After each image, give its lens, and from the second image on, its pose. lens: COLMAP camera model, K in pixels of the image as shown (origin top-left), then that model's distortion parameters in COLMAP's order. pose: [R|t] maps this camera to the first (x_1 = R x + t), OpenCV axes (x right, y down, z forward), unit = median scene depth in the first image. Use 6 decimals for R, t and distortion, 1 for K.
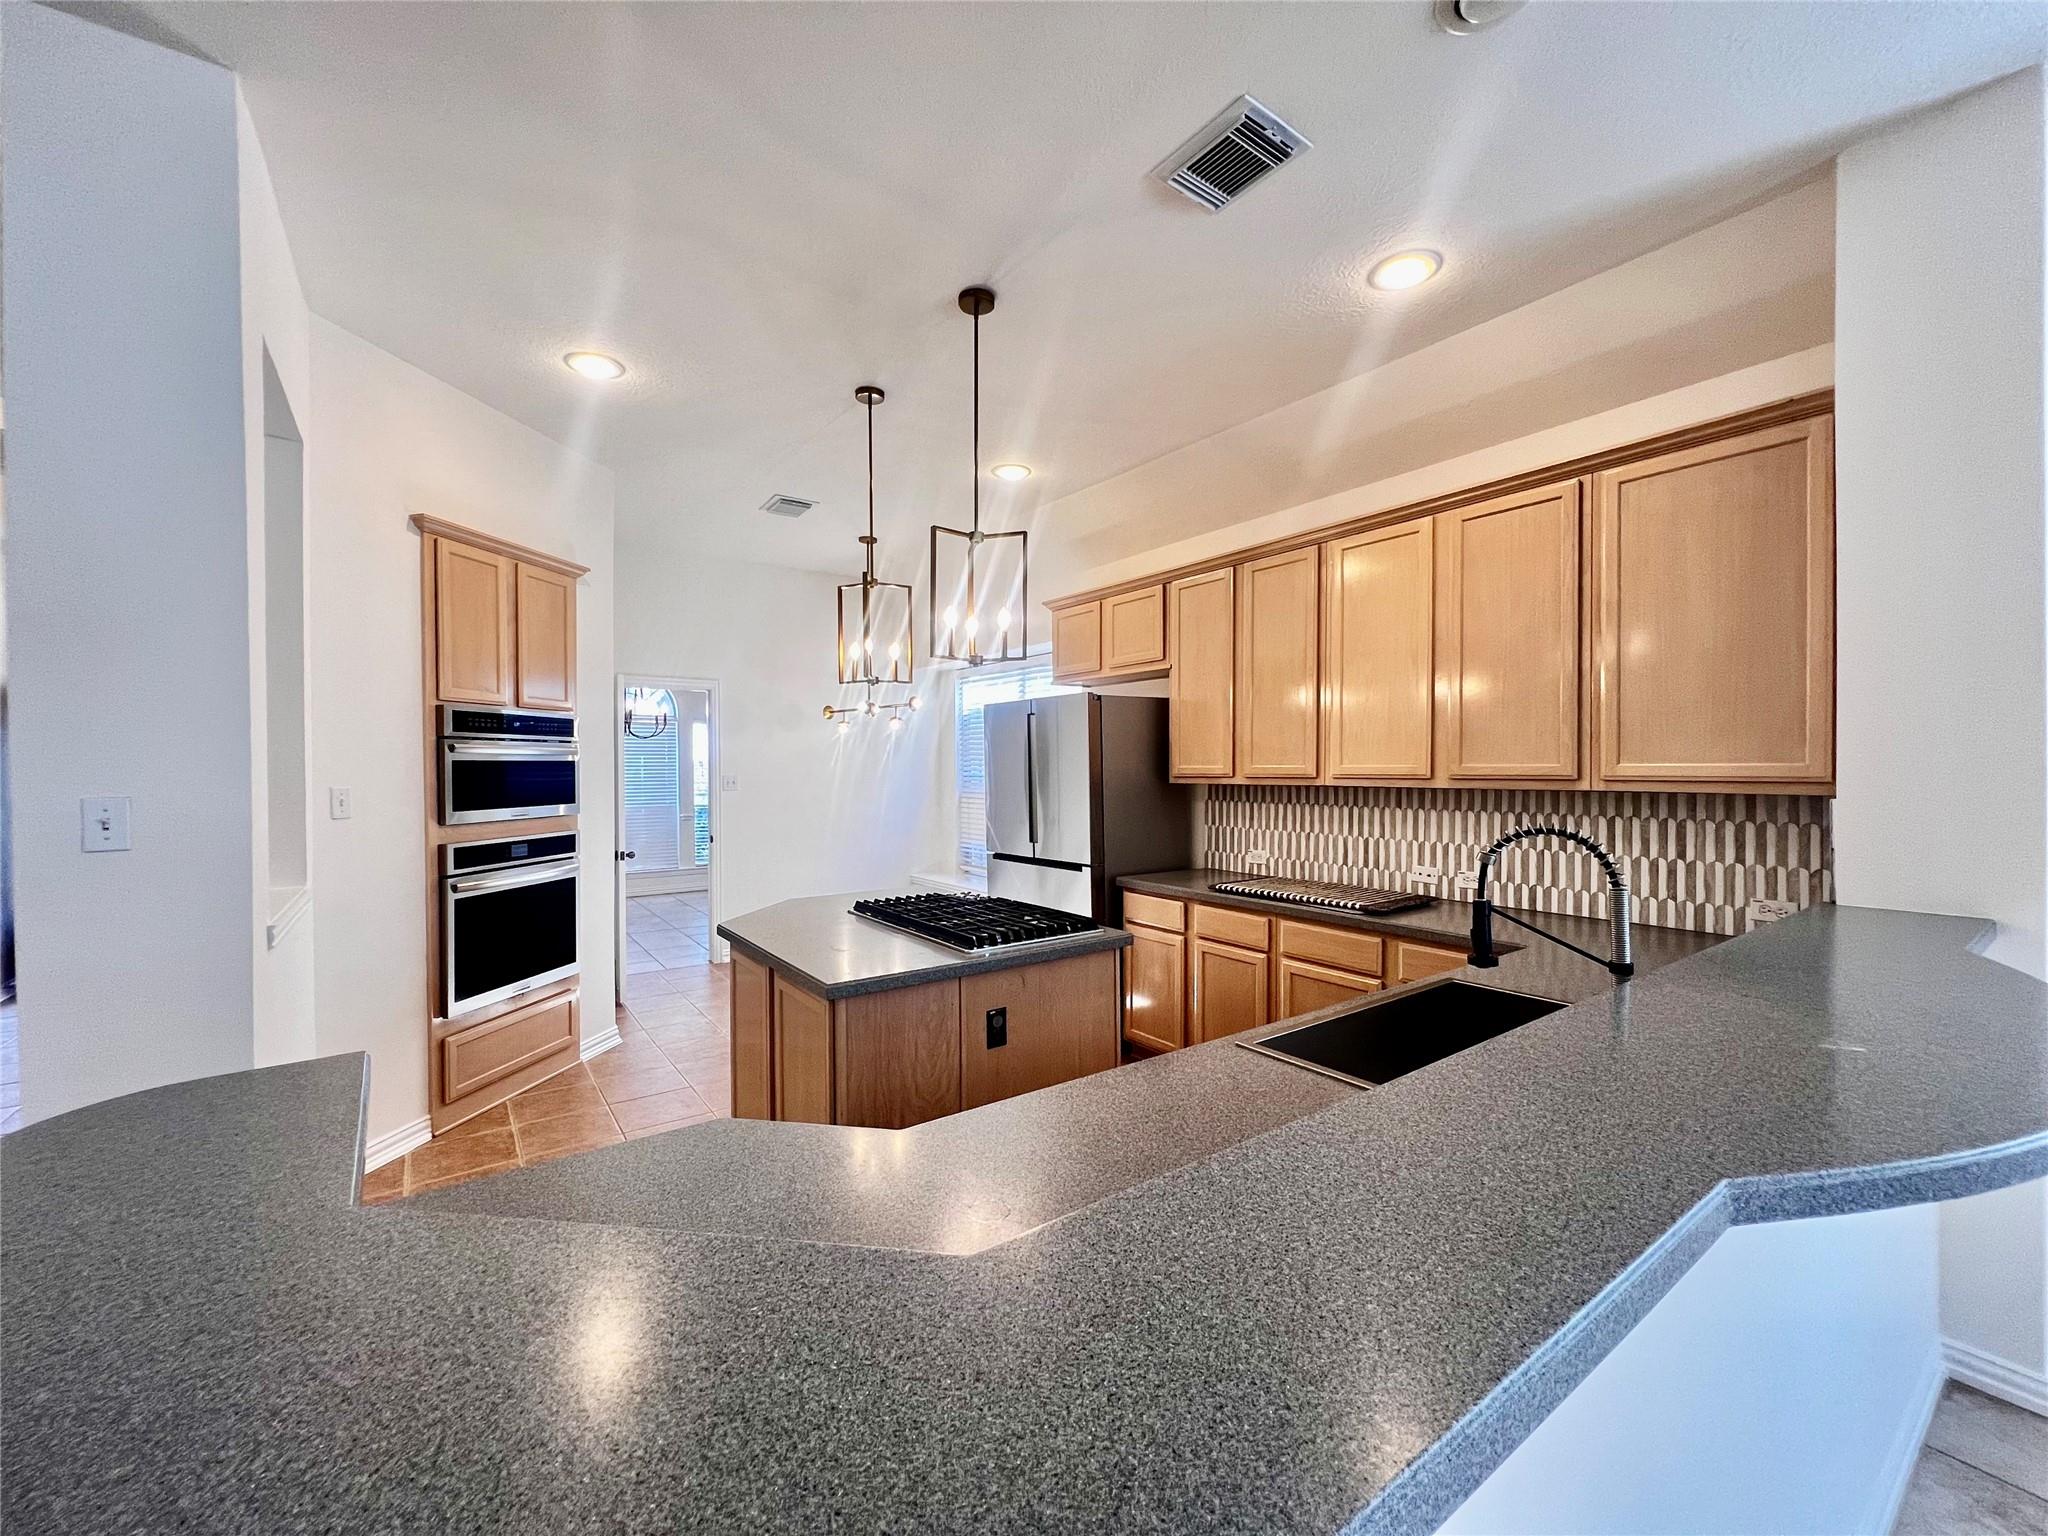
lens RADIAL K [[825.5, 0, 1024.0], [0, 825.5, 768.0], [0, 0, 1]] dist [-0.001308, -0.000077]
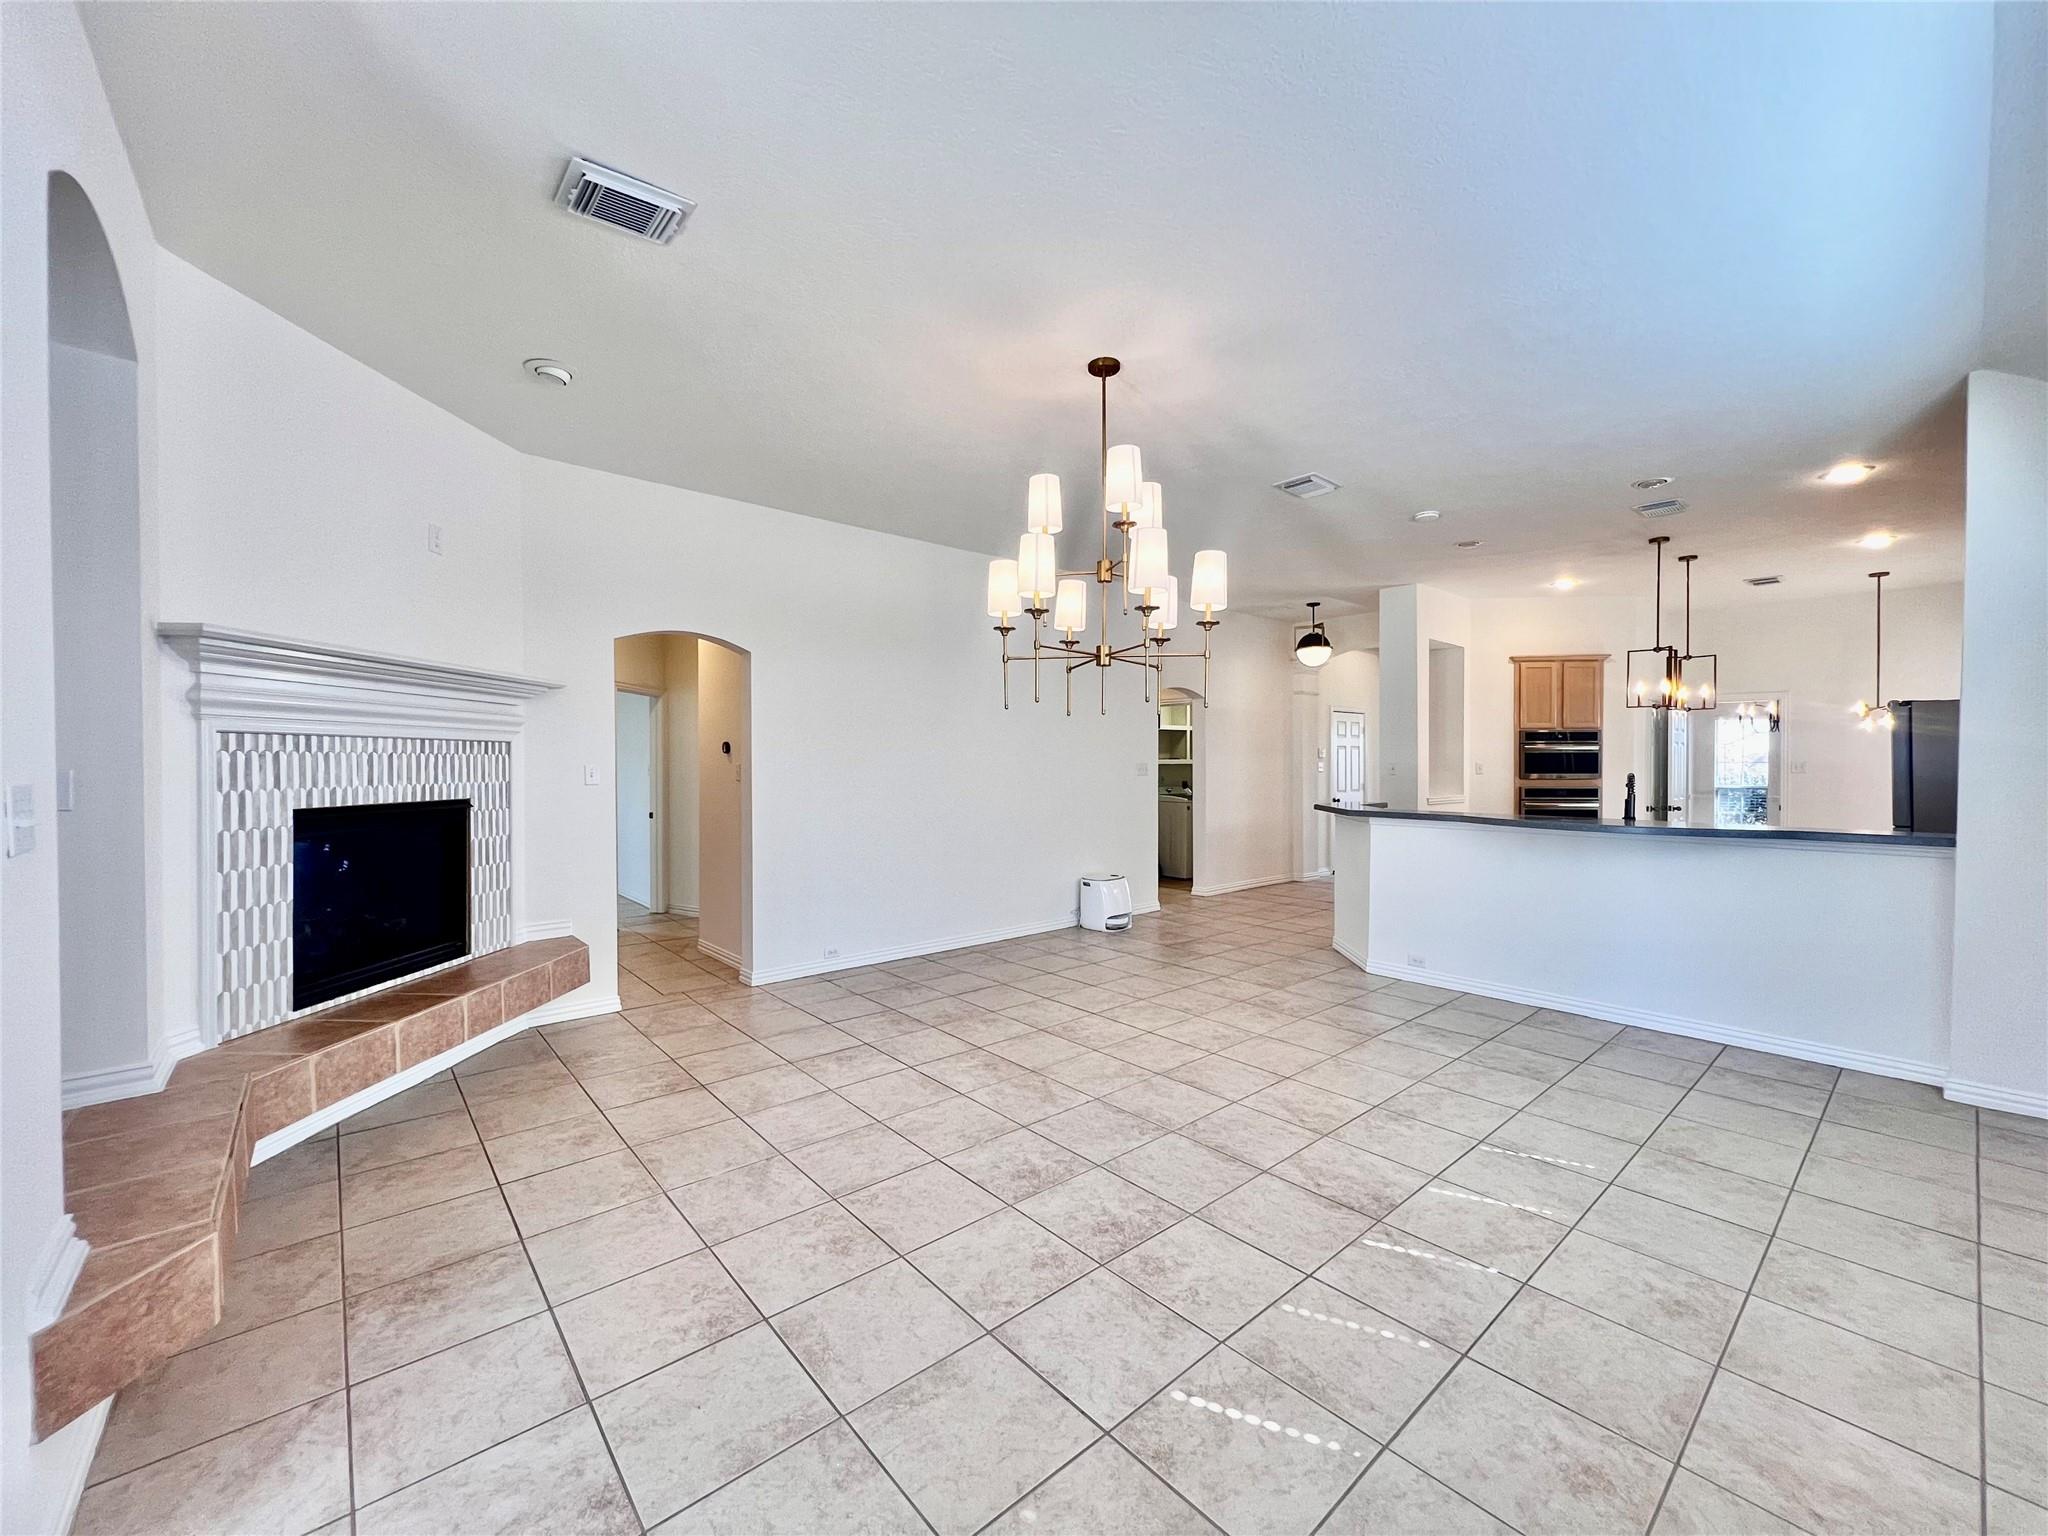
lens RADIAL K [[812.8, 0, 1024.0], [0, 812.8, 768.0], [0, 0, 1]] dist [-0.000151, -0.000111]
pose [[0.092527, 0.016570, -0.995572, 1.463364], [-0.003169, 0.999861, 0.016347, 0.000636], [0.995705, 0.001643, 0.092567, -0.654939]]
